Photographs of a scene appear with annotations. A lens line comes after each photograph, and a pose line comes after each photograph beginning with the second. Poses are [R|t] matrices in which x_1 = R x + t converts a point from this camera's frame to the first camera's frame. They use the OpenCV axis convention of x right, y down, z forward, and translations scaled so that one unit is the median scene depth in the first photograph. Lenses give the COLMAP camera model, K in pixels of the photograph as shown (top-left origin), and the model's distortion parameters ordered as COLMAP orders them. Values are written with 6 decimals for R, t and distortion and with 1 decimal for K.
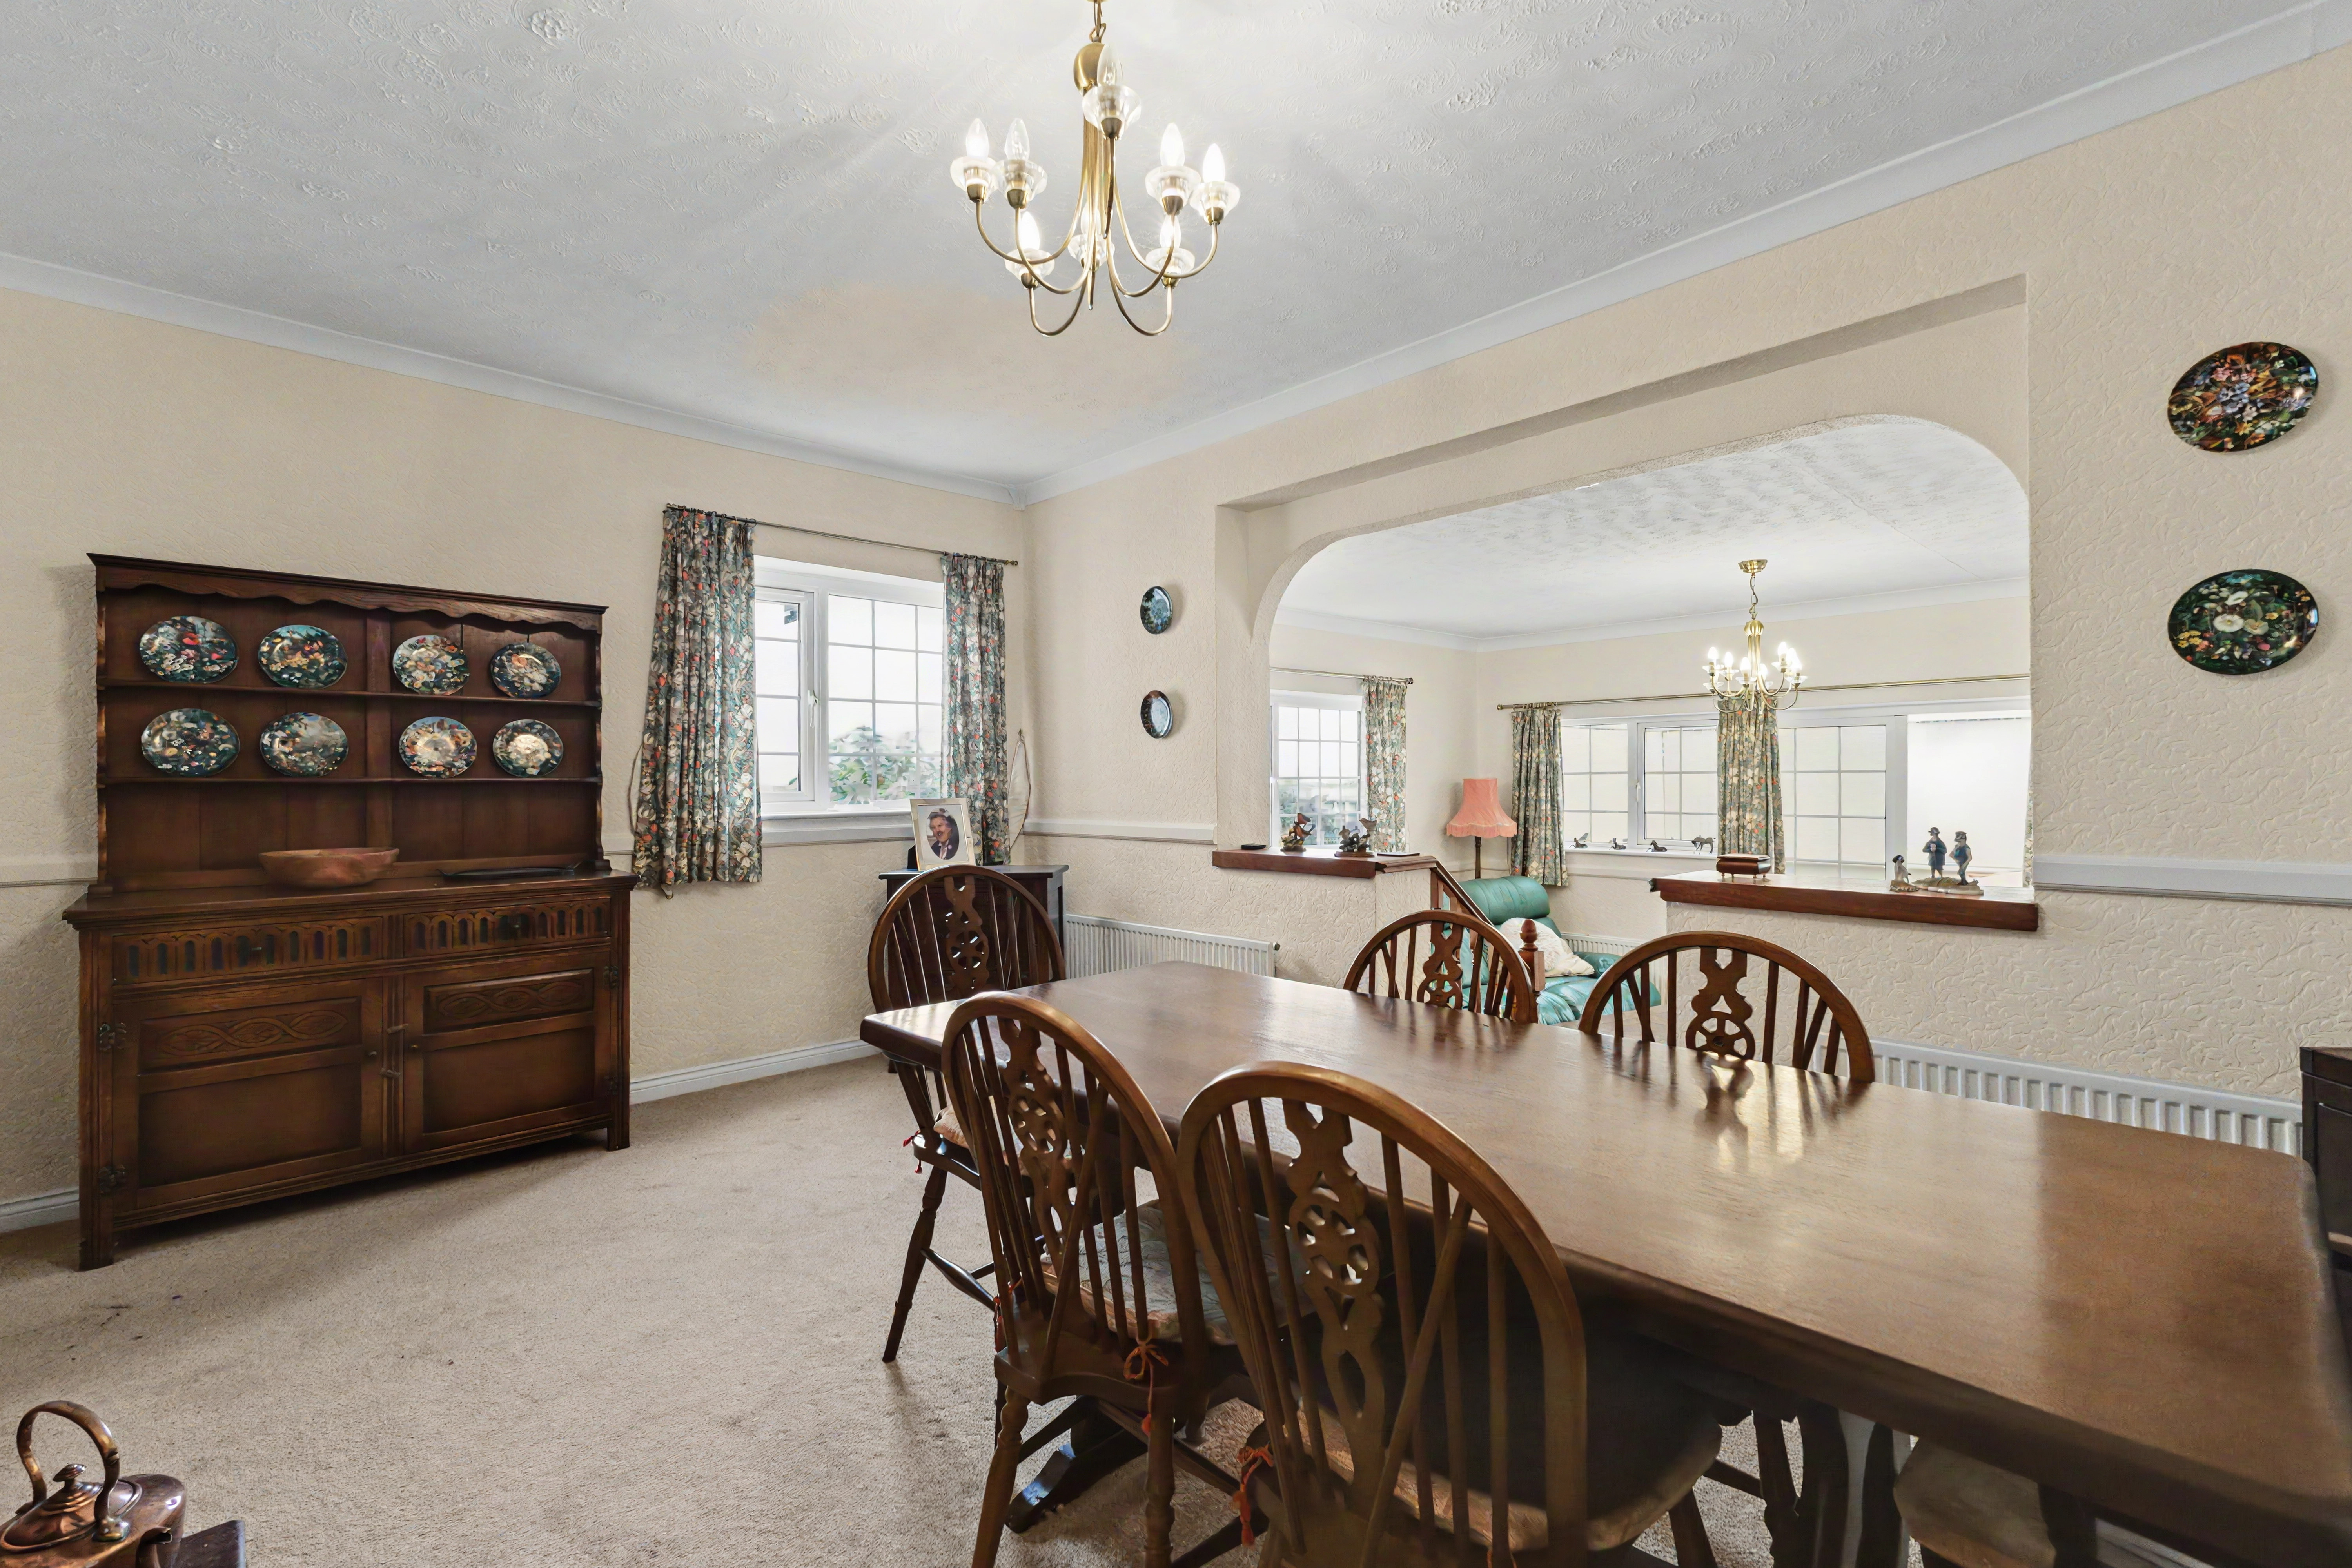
lens RADIAL K [[1022.0, 0, 1176.7], [0, 1022.0, 776.6], [0, 0, 1]] dist [0.007899, -0.001019]
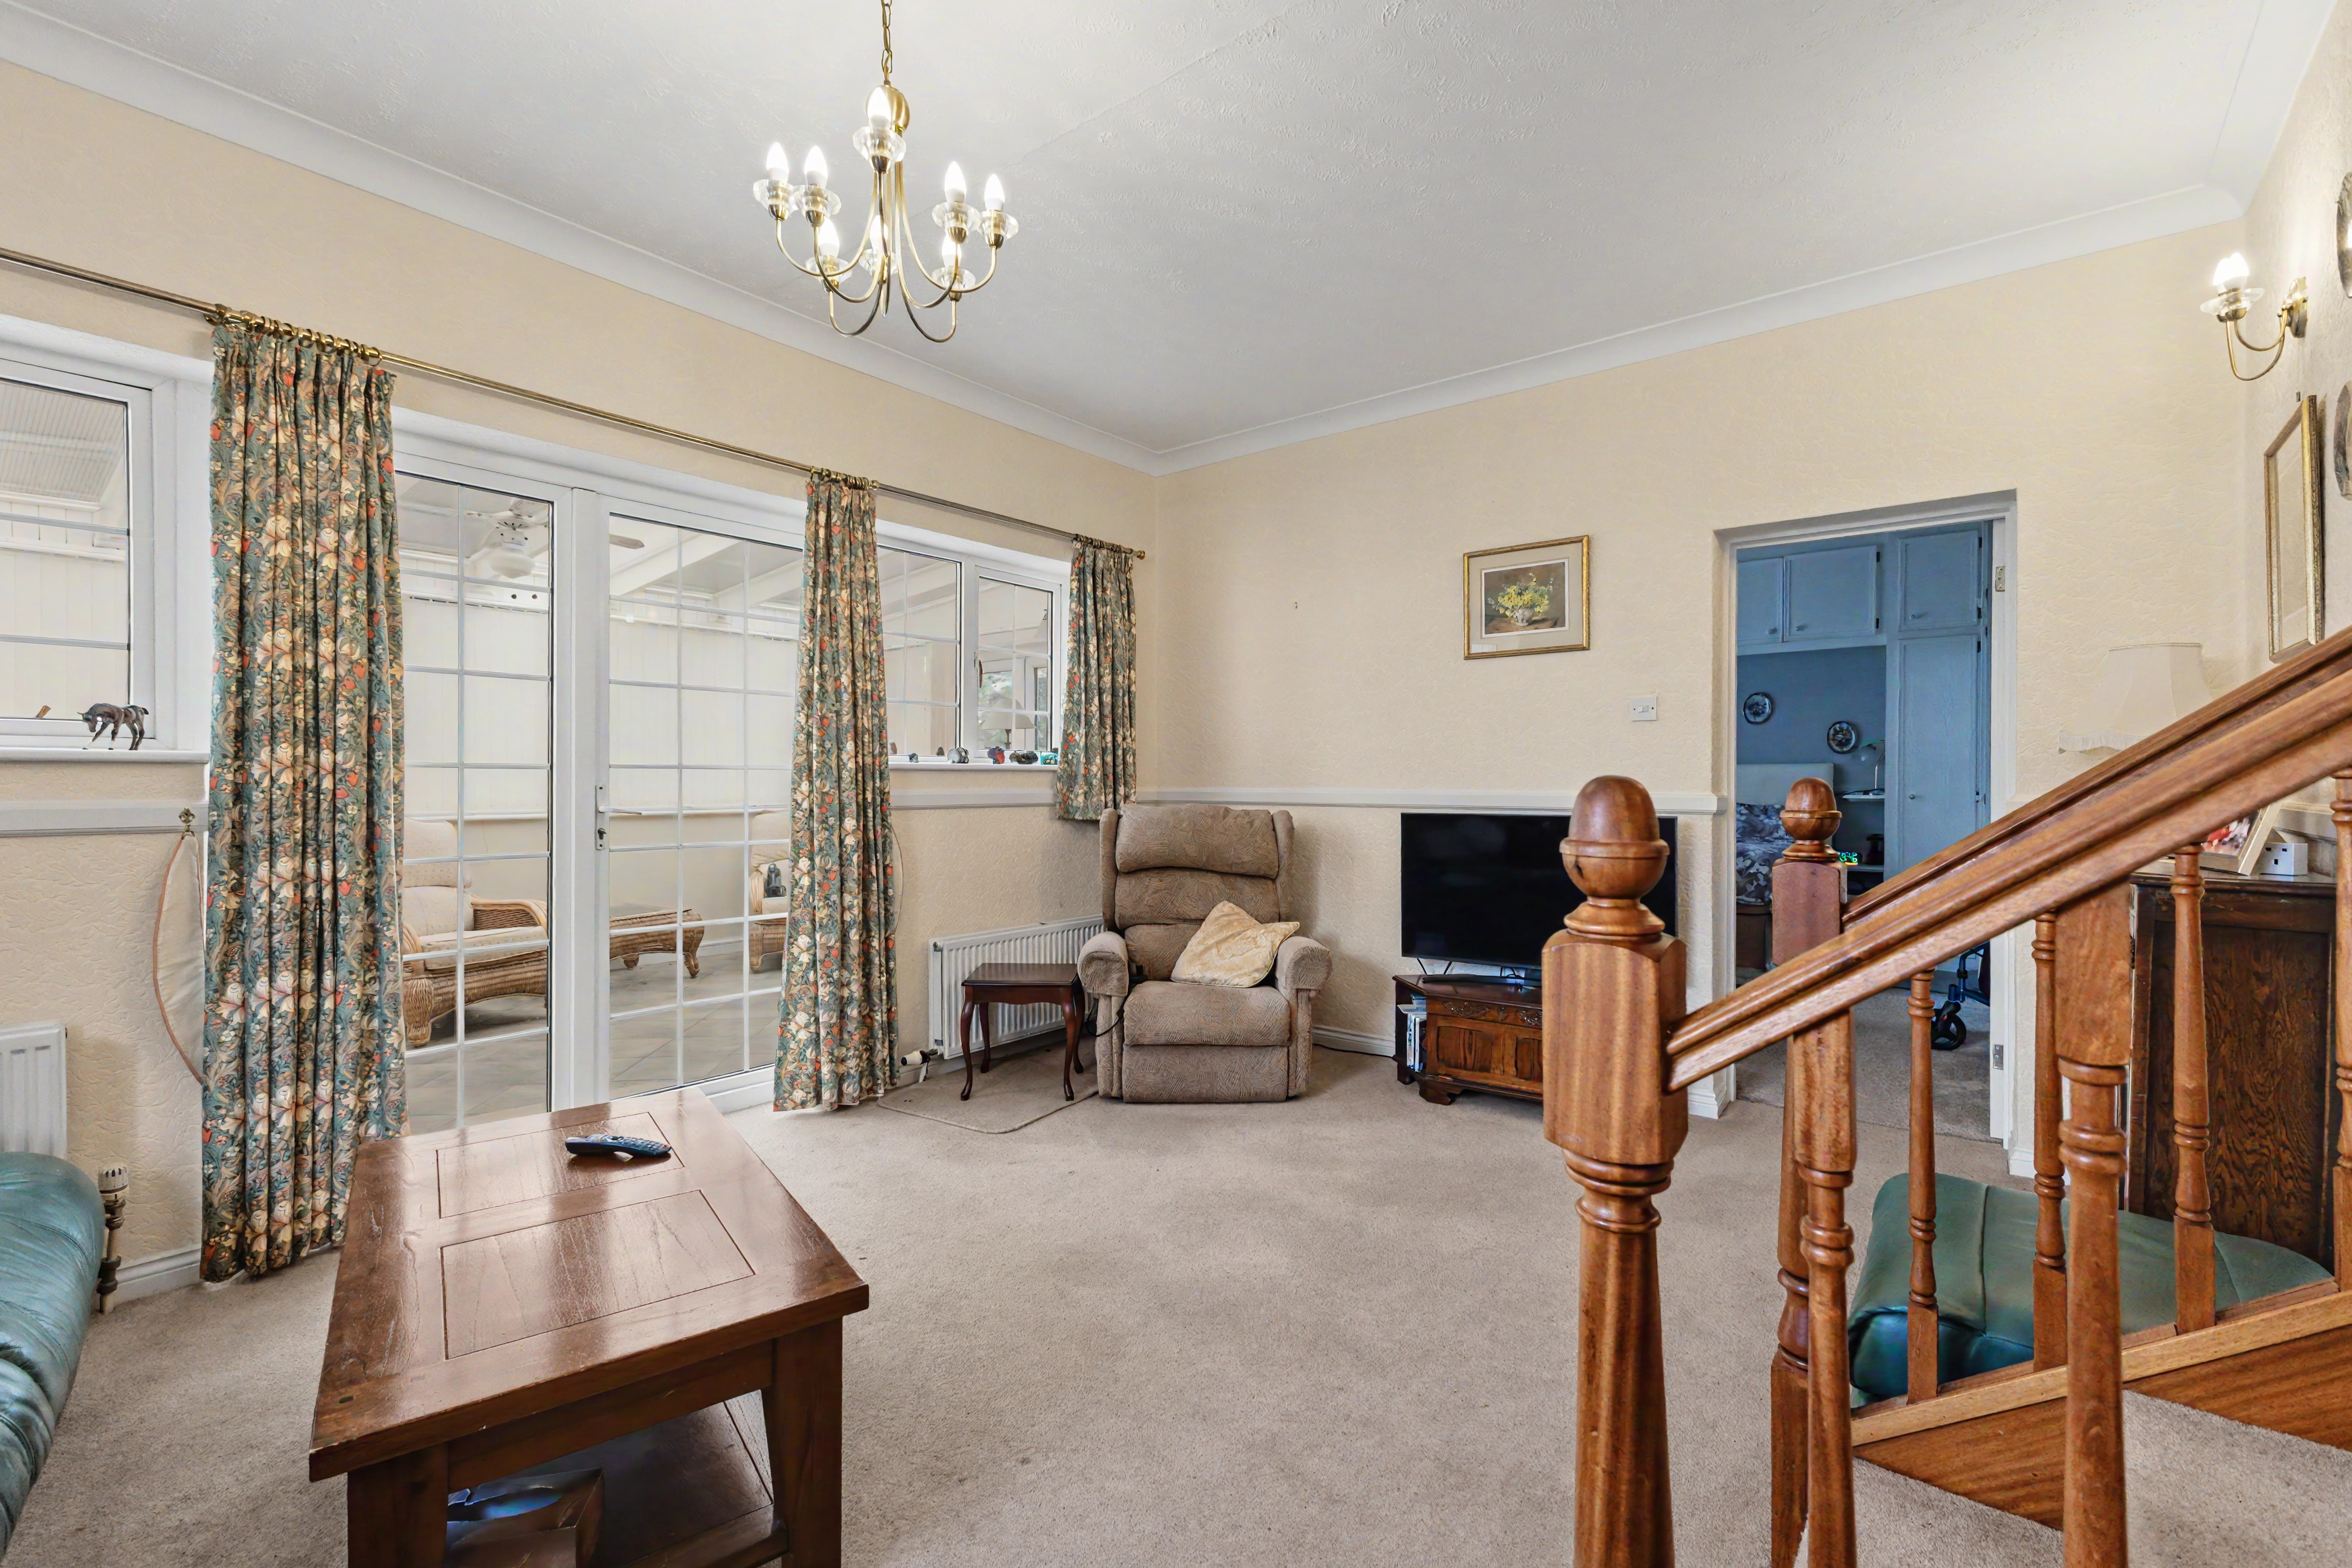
lens RADIAL K [[1022.0, 0, 1161.7], [0, 1022.0, 789.8], [0, 0, 1]] dist [0.007899, -0.001019]
pose [[-0.142534, 0.003653, 0.989783, 0.110834], [0.005251, 0.999982, -0.002935, 0.090918], [-0.989776, 0.004779, -0.142551, 0.690589]]
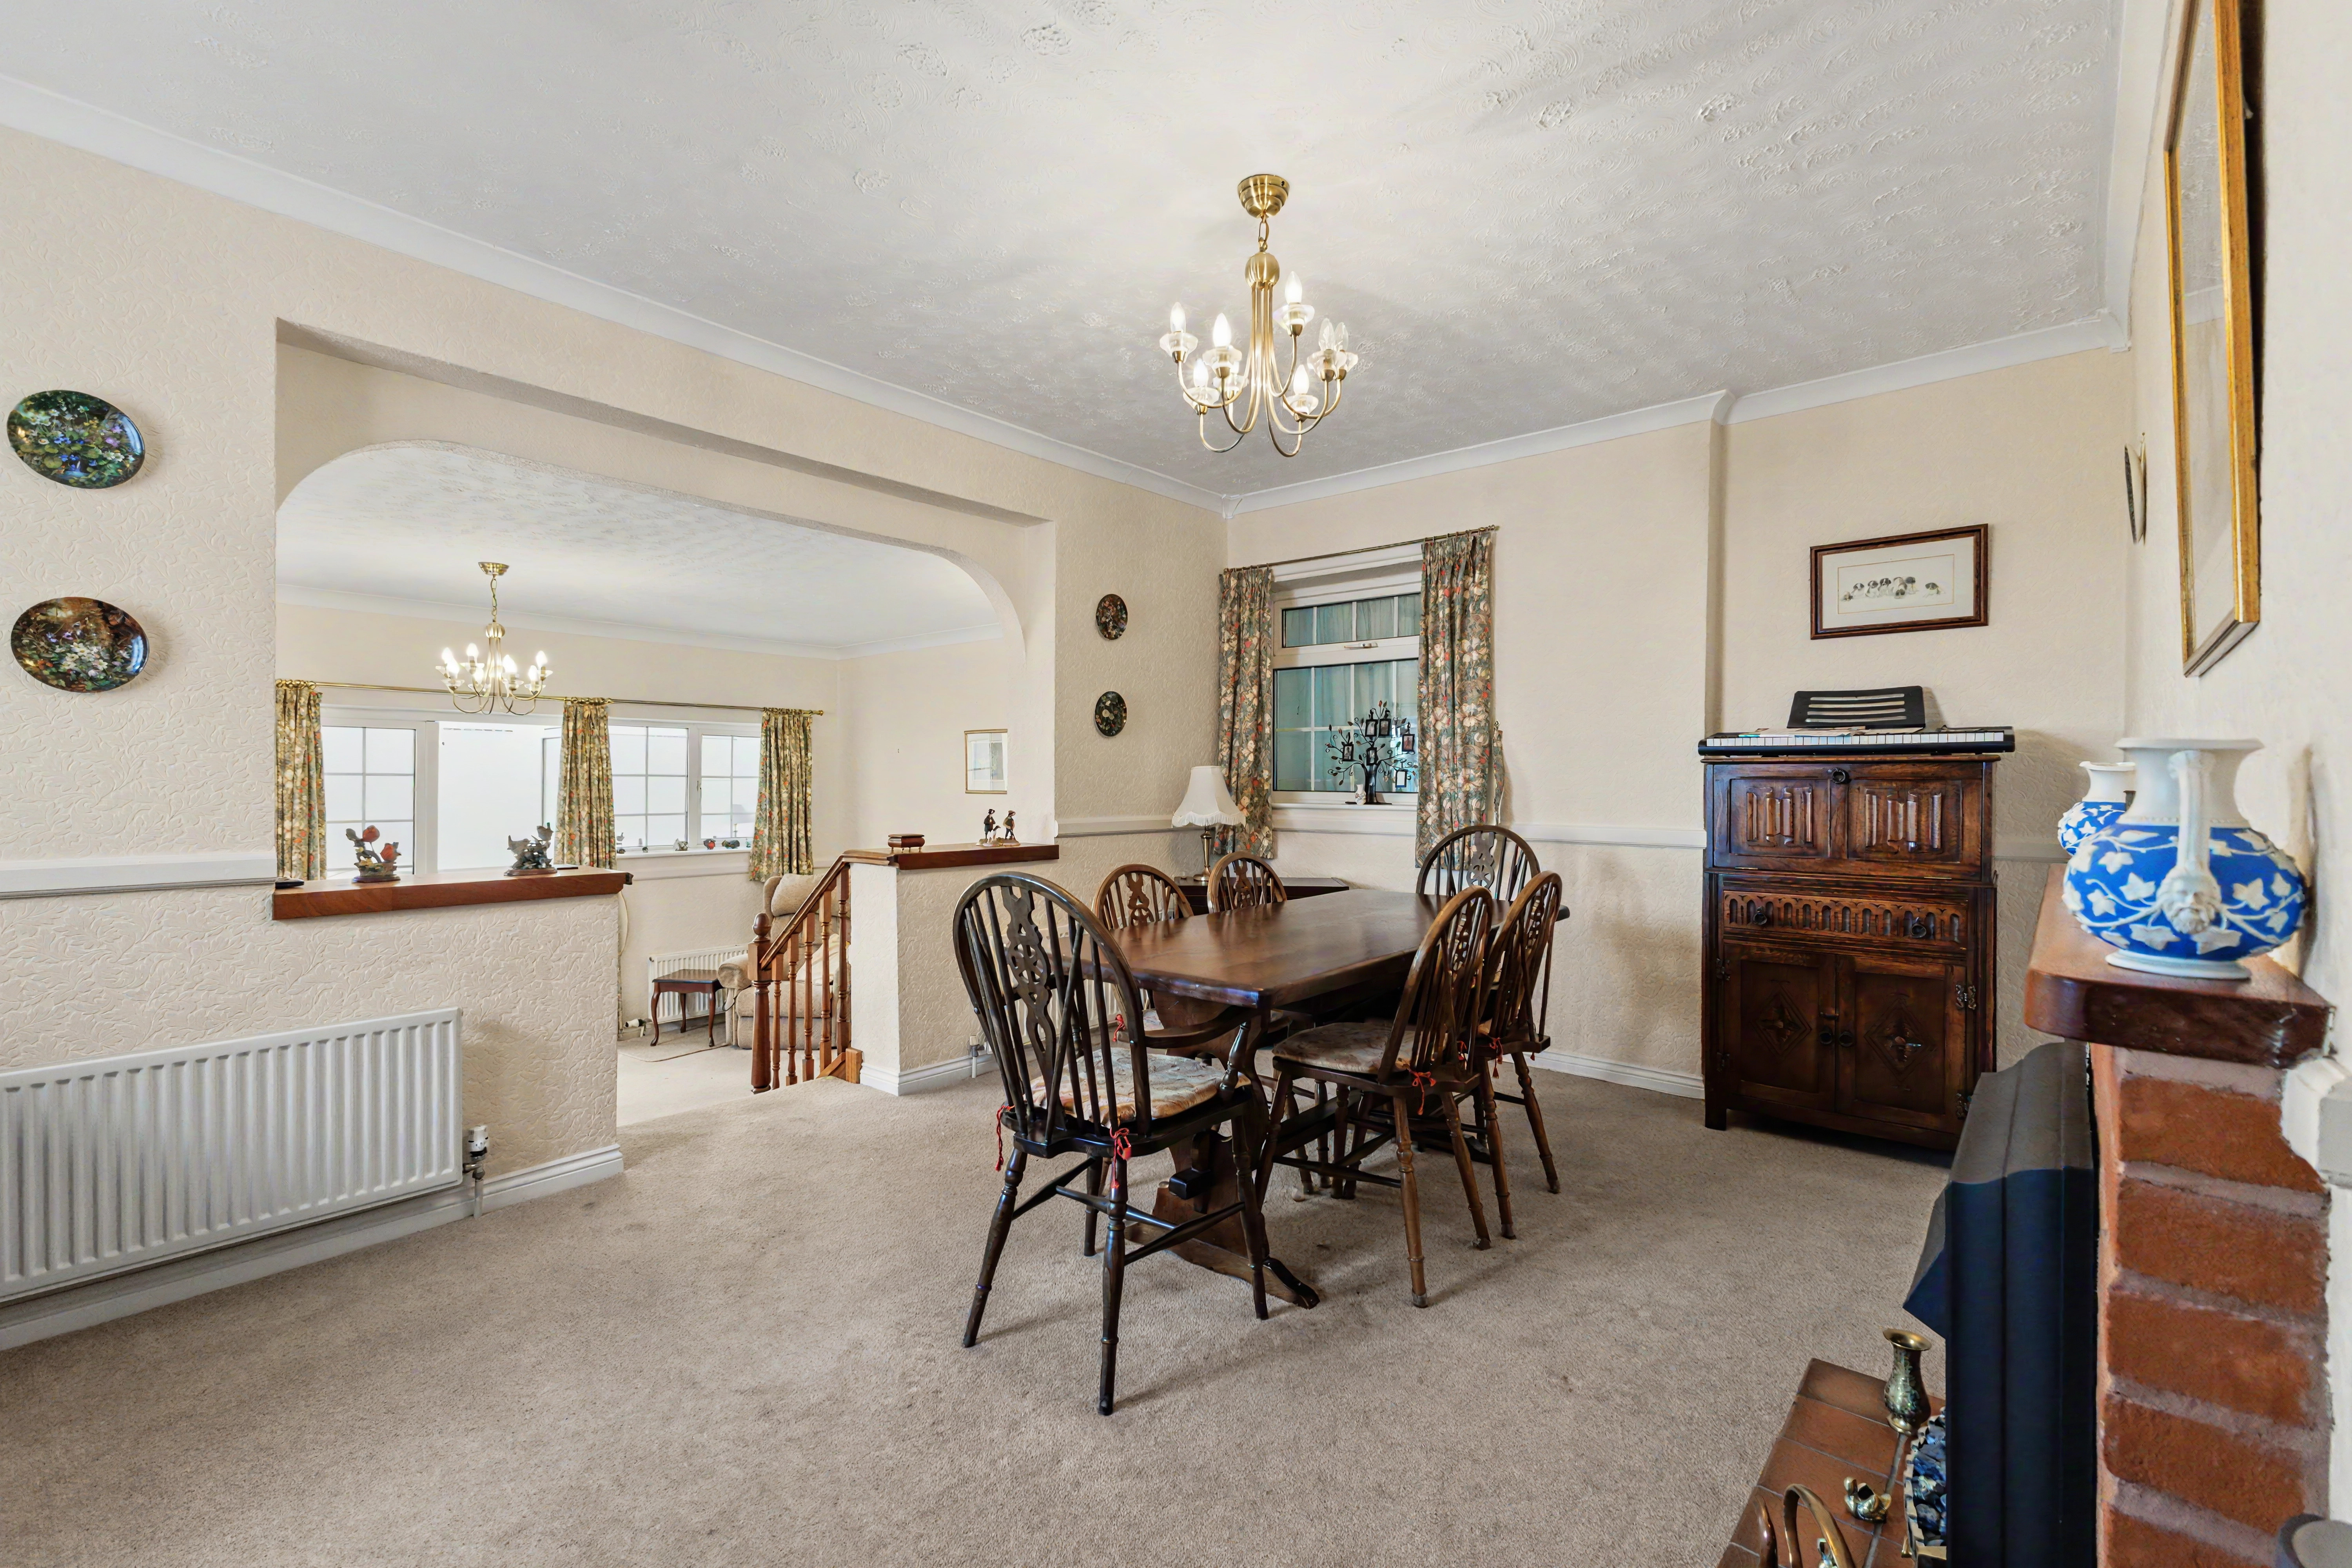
lens RADIAL K [[1022.0, 0, 1173.8], [0, 1022.0, 792.0], [0, 0, 1]] dist [0.007899, -0.001019]
pose [[-0.105982, -0.002162, 0.994366, -0.367827], [-0.004617, 0.999988, 0.001683, 0.006012], [-0.994357, -0.004413, -0.105991, 0.320808]]
